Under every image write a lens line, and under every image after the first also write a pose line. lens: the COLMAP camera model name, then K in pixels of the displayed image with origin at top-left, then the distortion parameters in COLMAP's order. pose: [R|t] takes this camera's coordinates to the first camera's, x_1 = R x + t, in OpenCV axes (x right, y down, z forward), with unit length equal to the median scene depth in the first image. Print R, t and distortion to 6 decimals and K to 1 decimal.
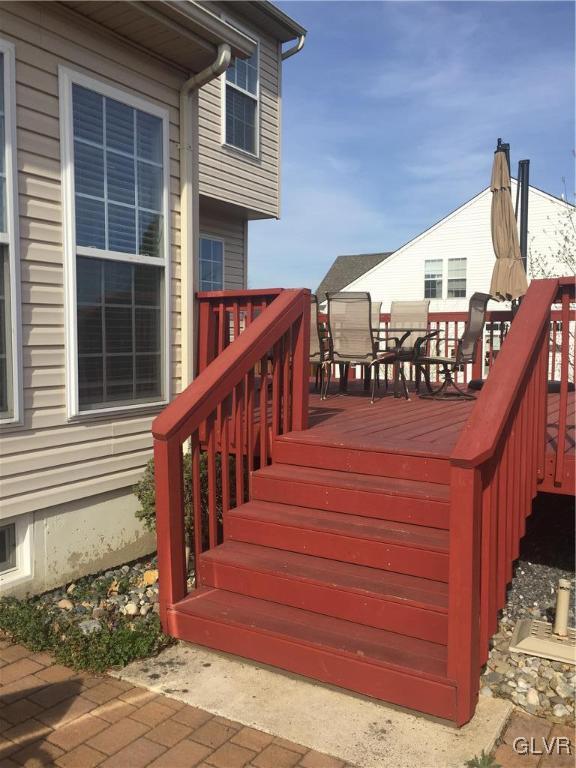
lens RADIAL K [[648.1, 0, 282.6], [0, 648.1, 382.9], [0, 0, 1]] dist [0.055810, 0.006117]
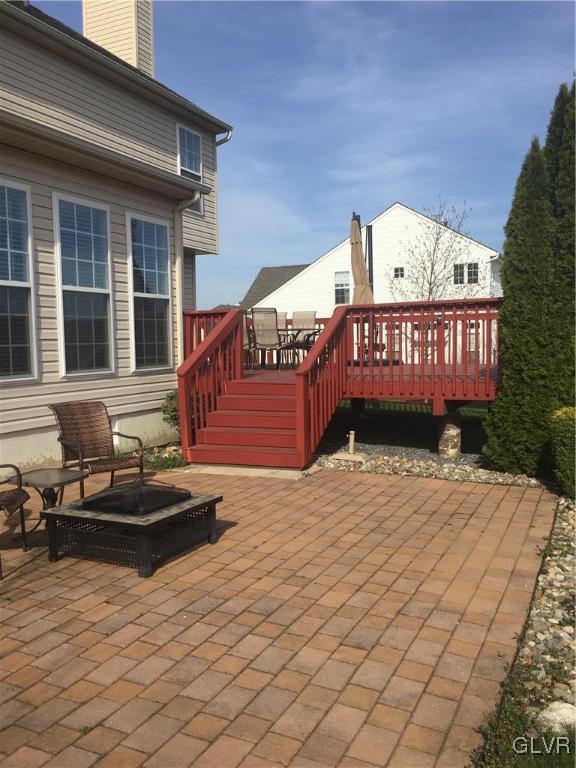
lens RADIAL K [[648.1, 0, 286.8], [0, 648.1, 382.2], [0, 0, 1]] dist [0.055810, 0.006117]
pose [[0.992983, -0.027056, 0.115118, -0.043799], [0.027737, 0.999606, -0.004317, 0.068588], [-0.114956, 0.007480, 0.993342, -0.741819]]
